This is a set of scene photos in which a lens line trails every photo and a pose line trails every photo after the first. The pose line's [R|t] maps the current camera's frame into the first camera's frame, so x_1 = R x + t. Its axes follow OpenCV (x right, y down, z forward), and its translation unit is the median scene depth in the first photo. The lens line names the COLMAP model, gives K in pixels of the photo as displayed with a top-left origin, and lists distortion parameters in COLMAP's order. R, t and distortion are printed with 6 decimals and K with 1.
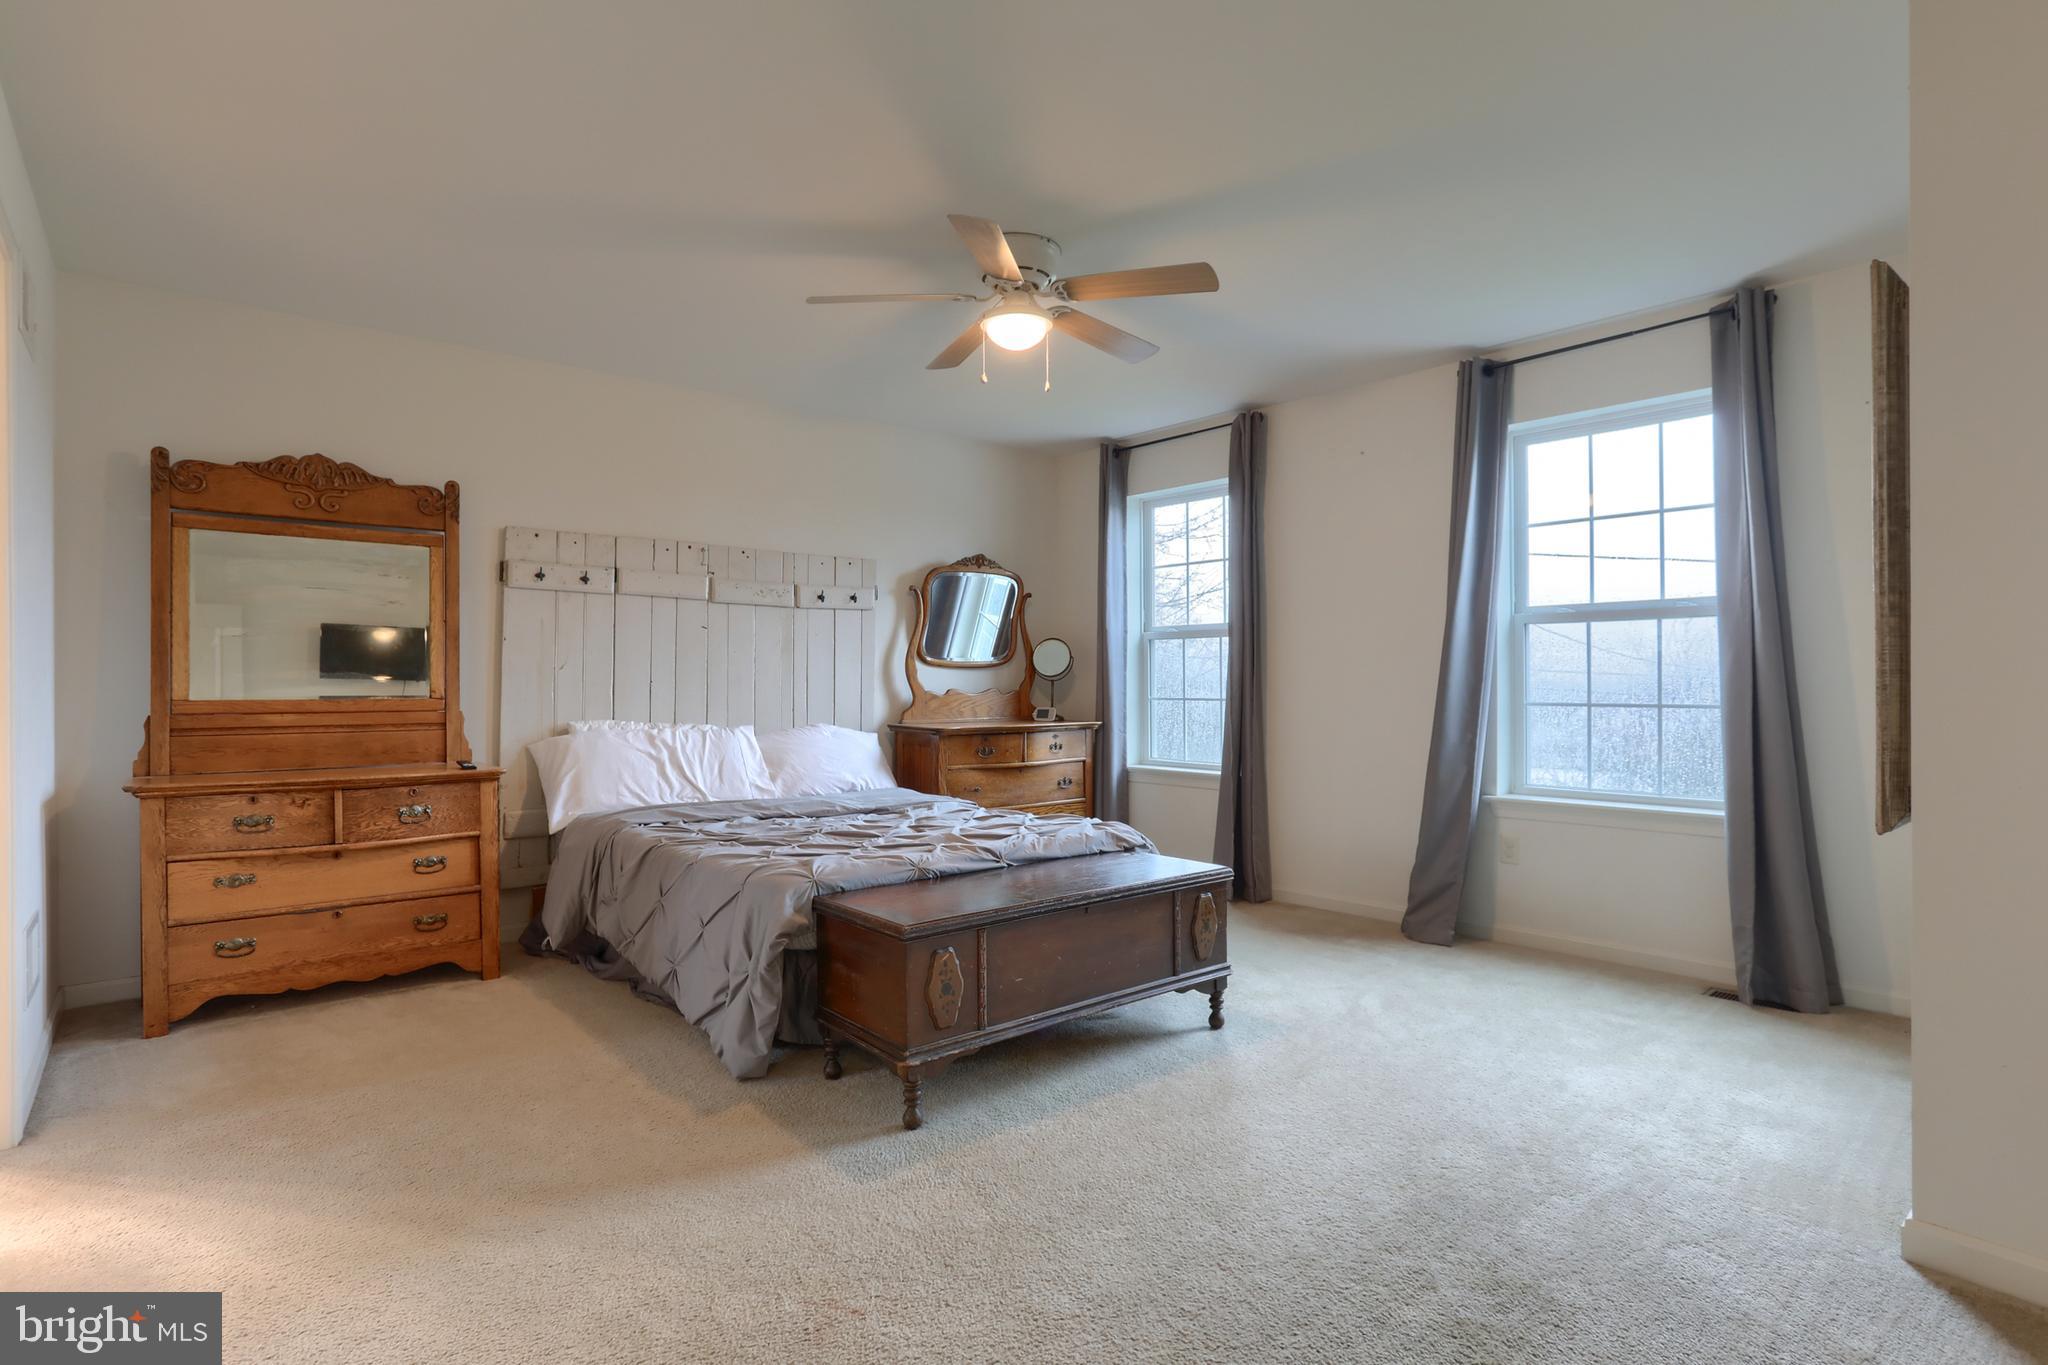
lens RADIAL K [[1042.3, 0, 1020.8], [0, 1042.3, 682.6], [0, 0, 1]] dist [-0.043715, 0.013168]
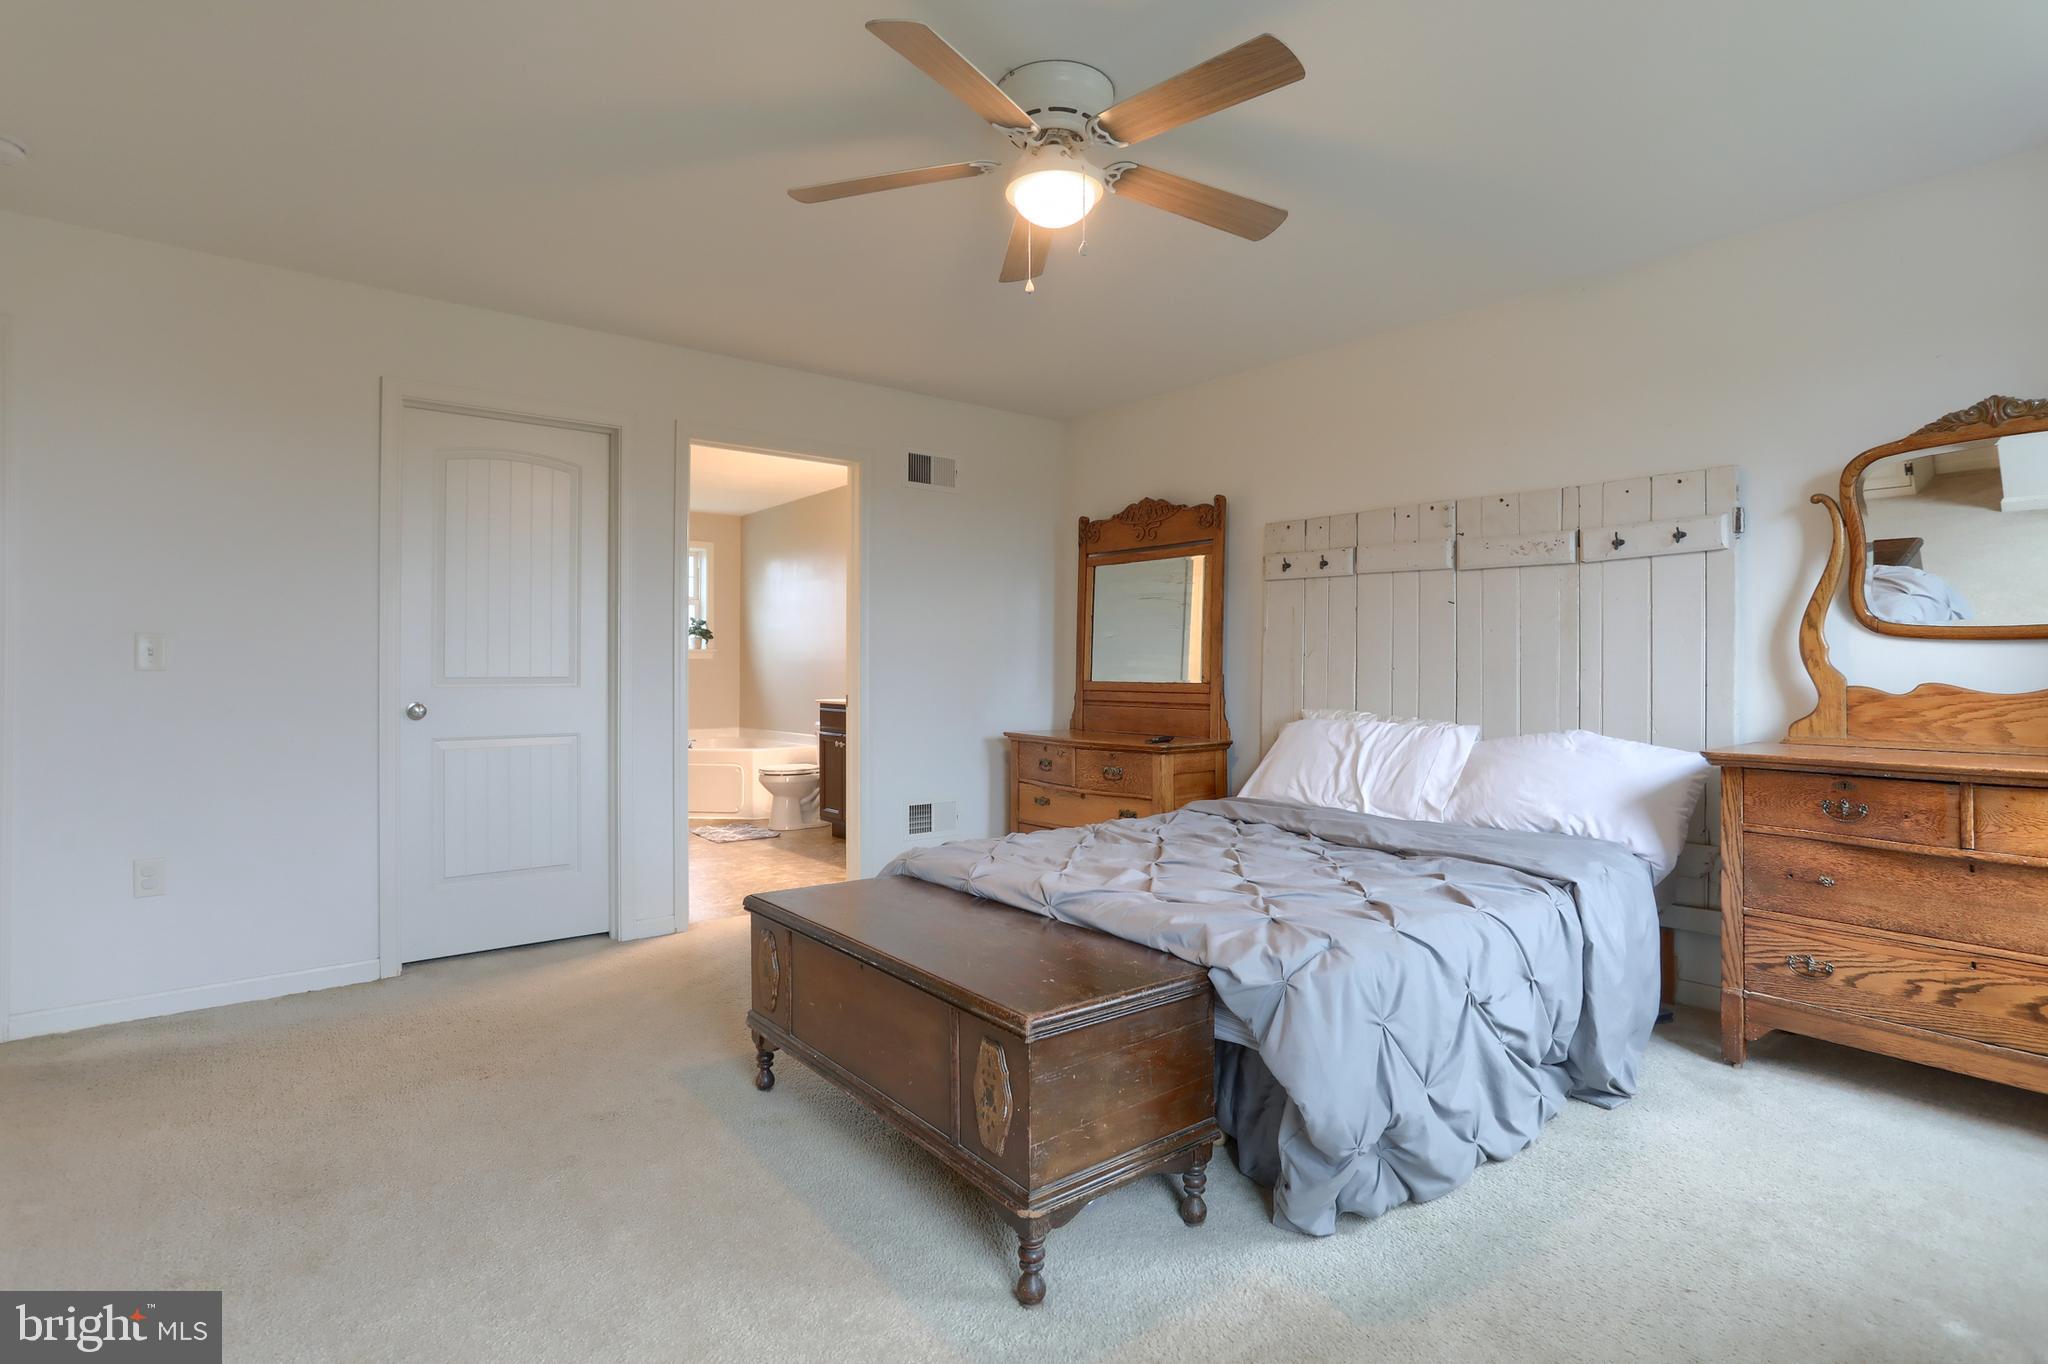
lens RADIAL K [[1042.3, 0, 1017.4], [0, 1042.3, 667.0], [0, 0, 1]] dist [-0.043715, 0.013168]
pose [[-0.048505, -0.001354, -0.998822, 0.550999], [-0.000541, 0.999999, -0.001329, -0.001286], [0.998823, 0.000476, -0.048506, 0.736270]]
